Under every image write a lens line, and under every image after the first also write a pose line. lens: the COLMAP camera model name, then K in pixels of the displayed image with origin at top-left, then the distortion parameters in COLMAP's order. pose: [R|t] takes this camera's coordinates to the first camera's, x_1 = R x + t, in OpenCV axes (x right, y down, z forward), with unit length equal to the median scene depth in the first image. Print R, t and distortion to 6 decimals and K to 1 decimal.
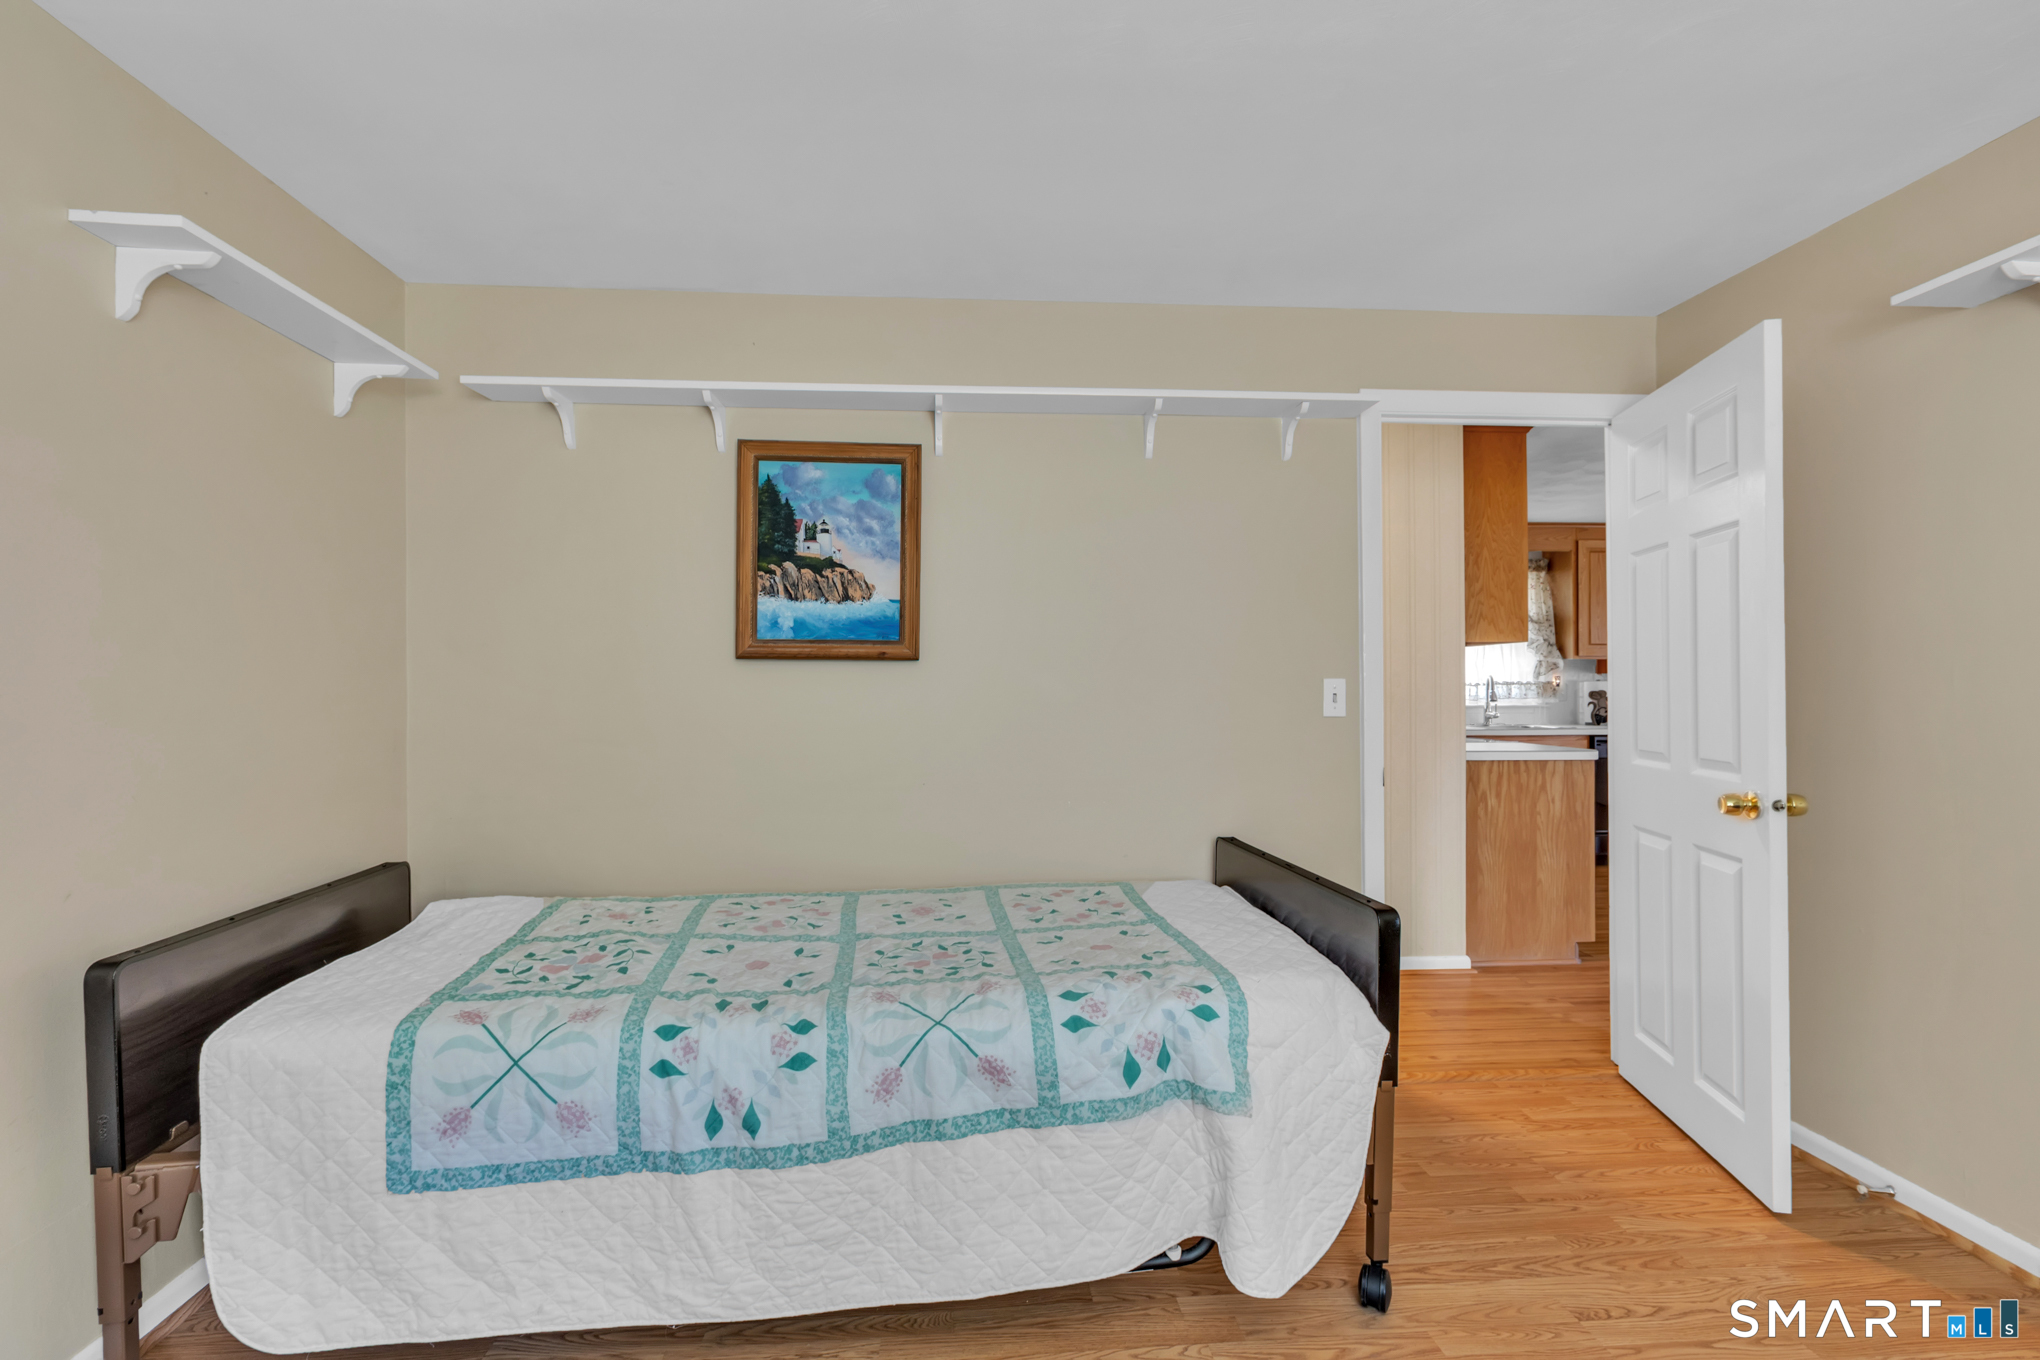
lens RADIAL K [[918.6, 0, 1017.4], [0, 918.6, 681.3], [0, 0, 1]] dist [-0.000920, -0.000259]
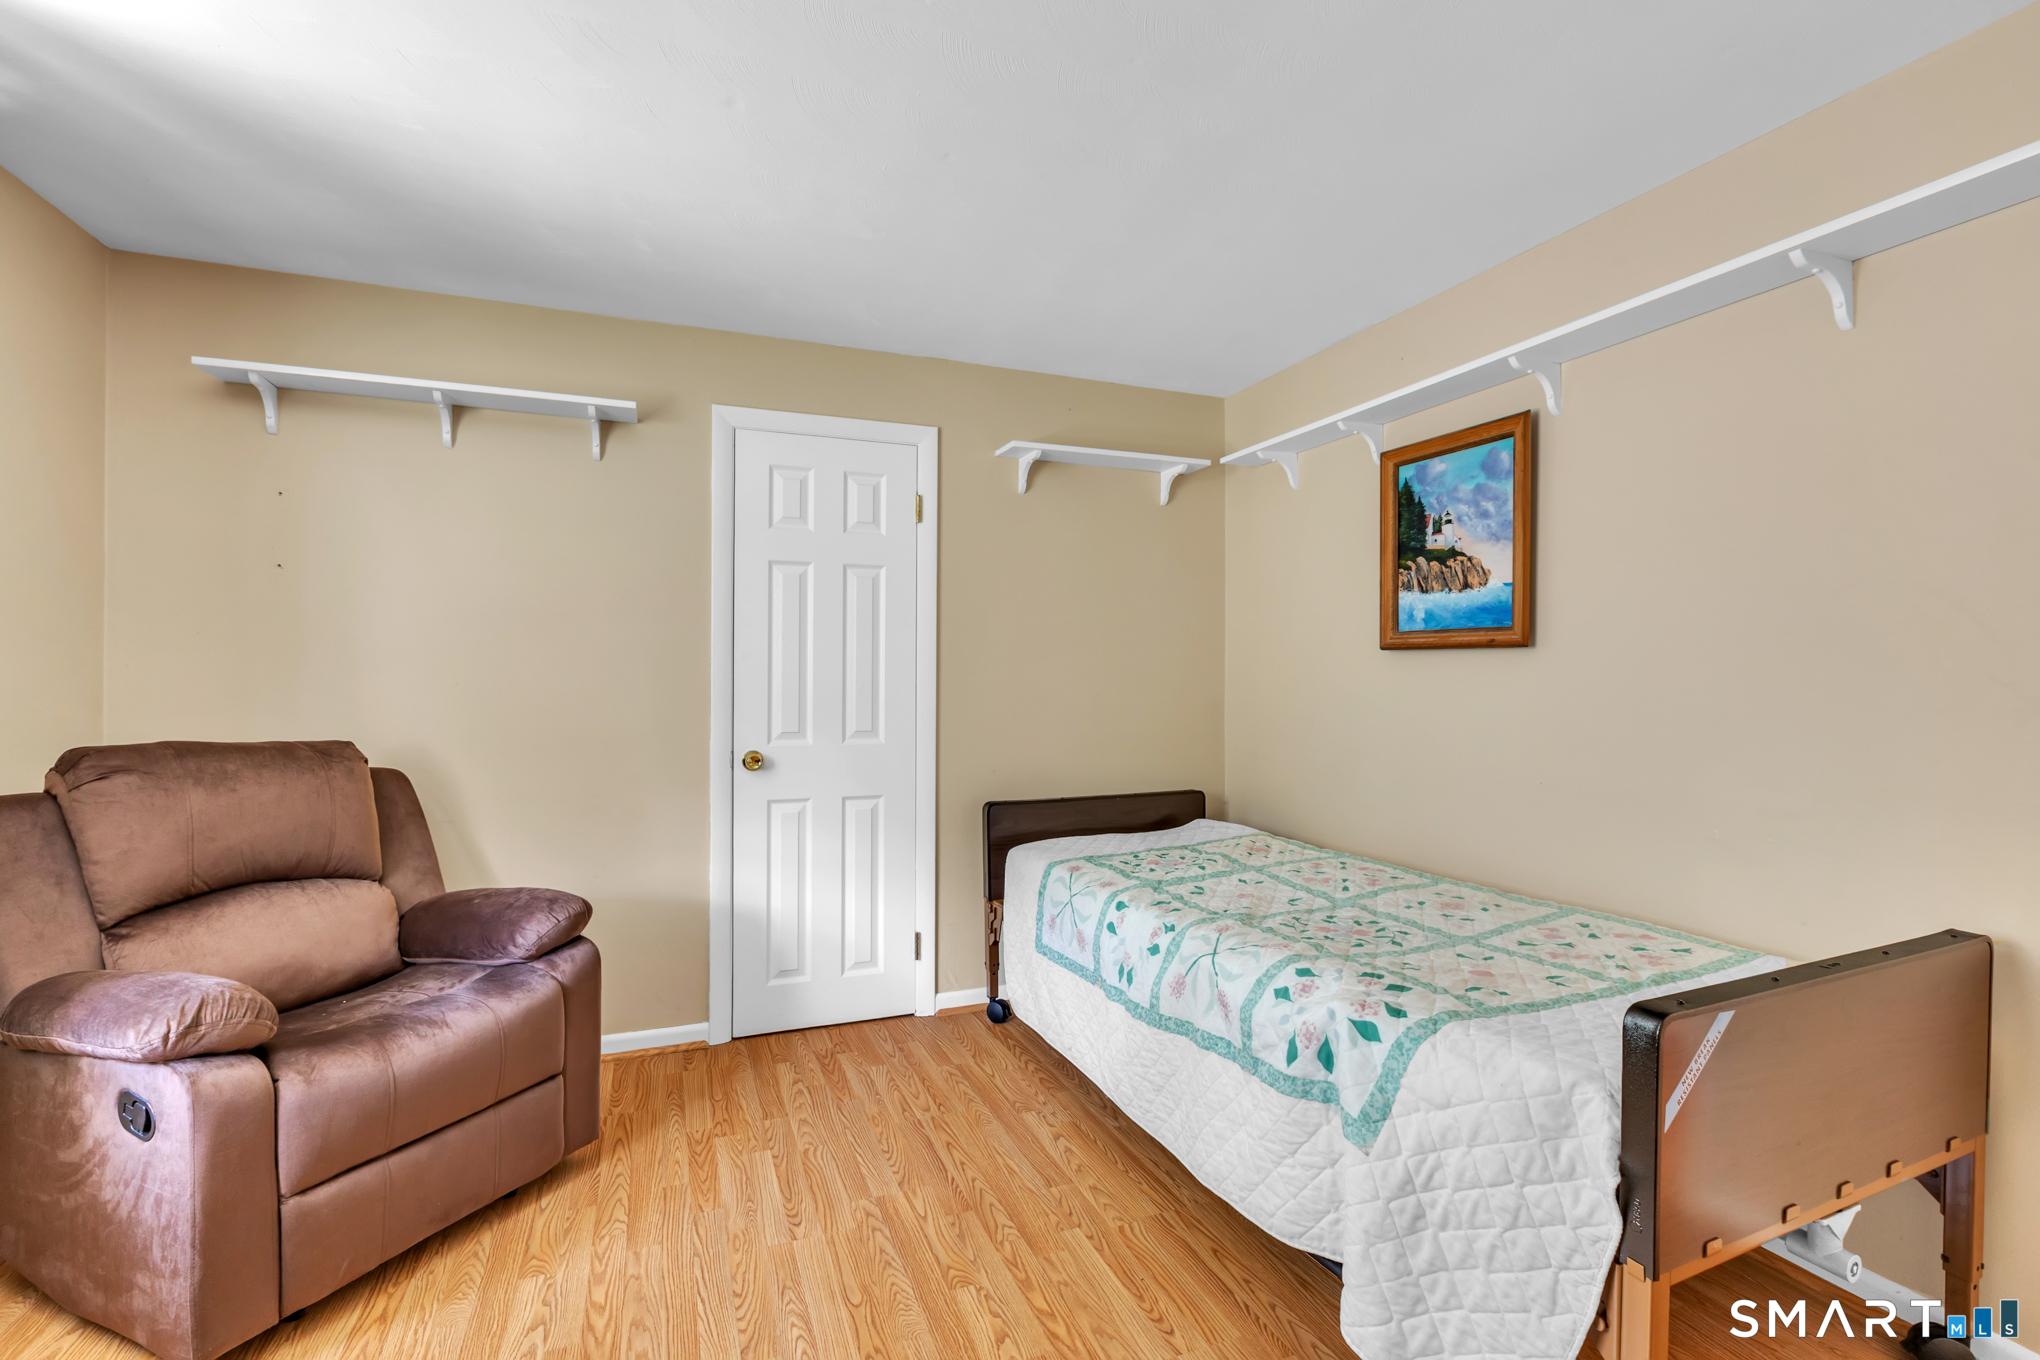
lens RADIAL K [[908.6, 0, 1020.8], [0, 908.6, 673.2], [0, 0, 1]] dist [0.001058, 0.000047]
pose [[0.304674, 0.000941, -0.952456, 0.603059], [0.001940, 0.999997, 0.001609, 0.000844], [0.952455, -0.002338, 0.304672, 0.245765]]
